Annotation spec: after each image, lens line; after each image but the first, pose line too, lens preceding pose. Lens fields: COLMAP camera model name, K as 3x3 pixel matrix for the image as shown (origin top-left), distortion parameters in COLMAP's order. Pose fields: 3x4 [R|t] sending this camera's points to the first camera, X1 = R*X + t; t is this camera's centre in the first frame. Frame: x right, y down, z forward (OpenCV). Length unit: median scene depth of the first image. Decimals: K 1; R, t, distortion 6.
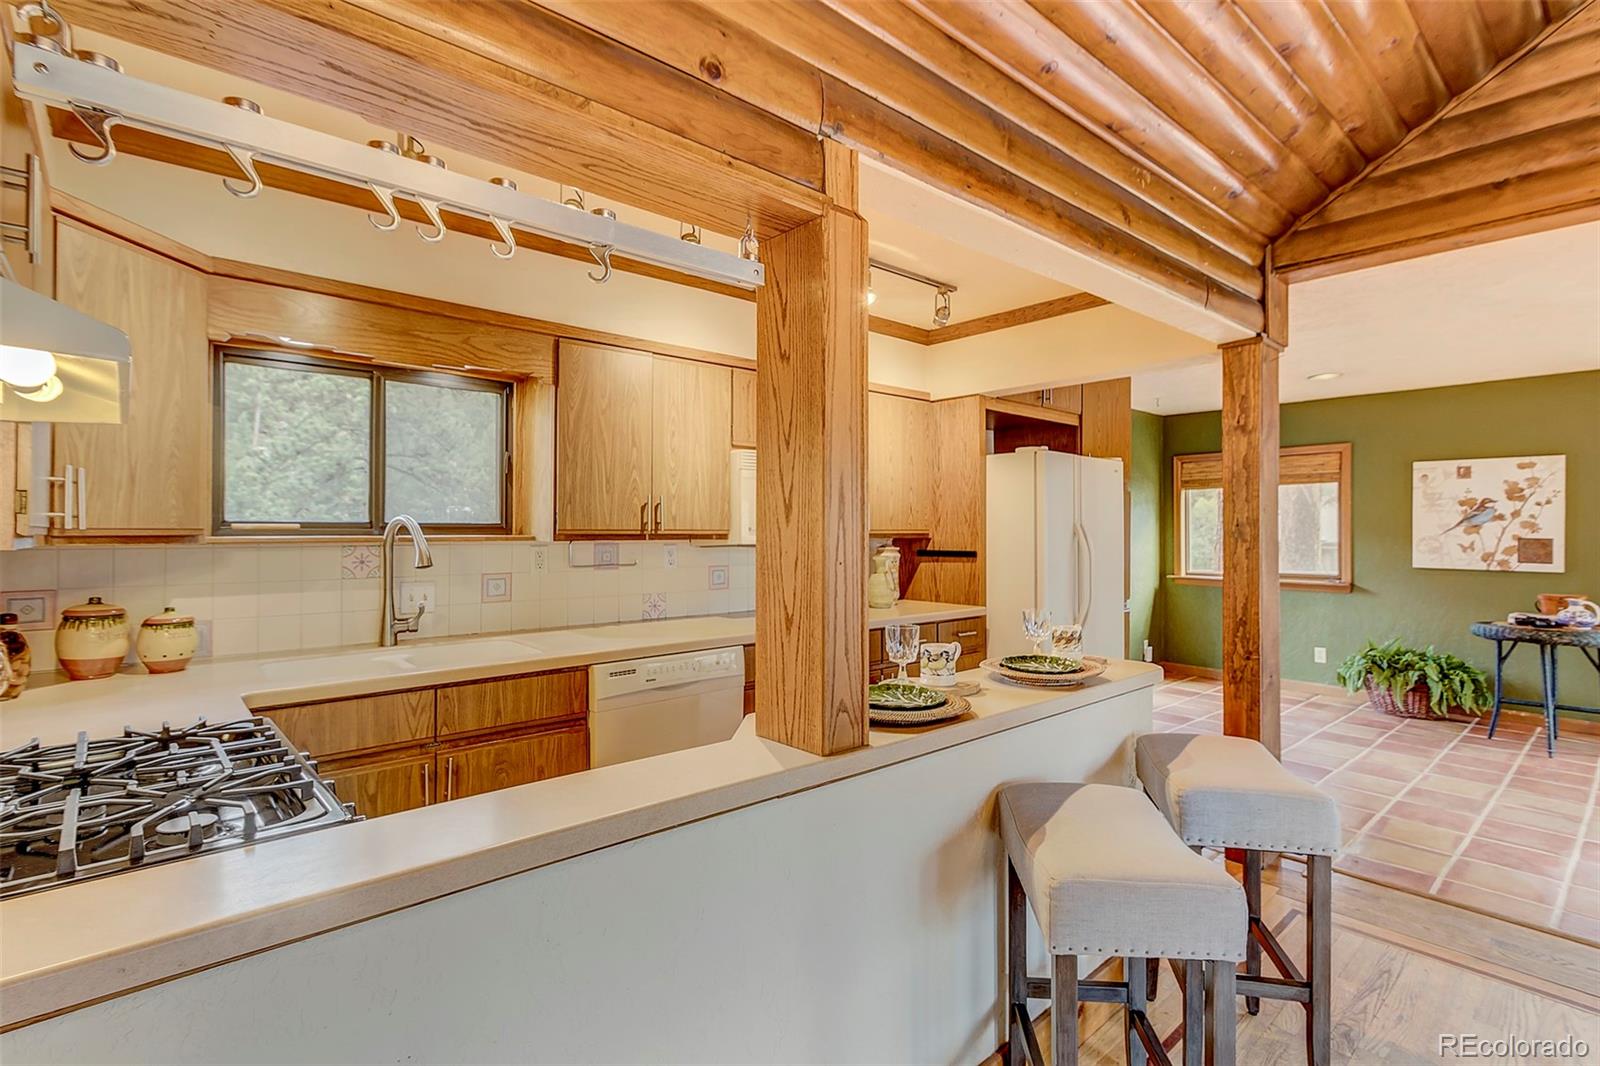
lens RADIAL K [[762.1, 0, 807.5], [0, 762.1, 522.1], [0, 0, 1]] dist [0.000479, -0.000470]
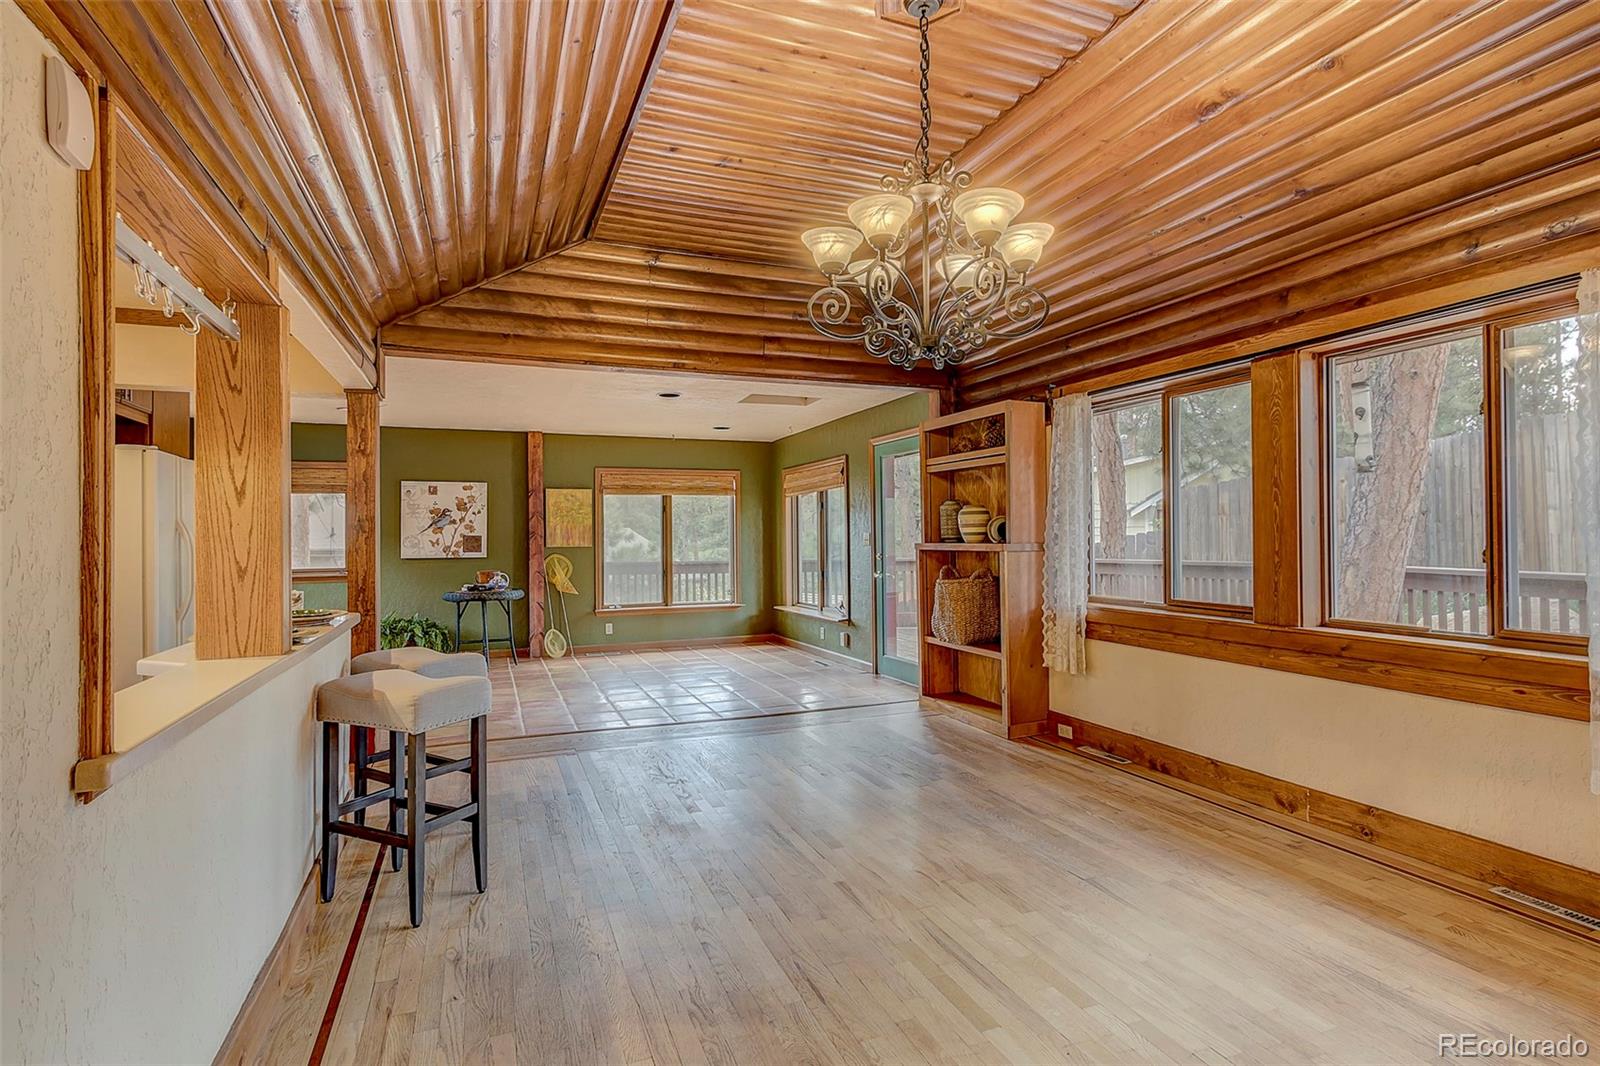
lens RADIAL K [[762.1, 0, 802.4], [0, 762.1, 530.9], [0, 0, 1]] dist [0.000479, -0.000470]
pose [[0.327676, -0.000661, 0.944790, -0.313870], [0.003534, 0.999994, -0.000526, 0.016934], [-0.944784, 0.003511, 0.327676, -0.146579]]
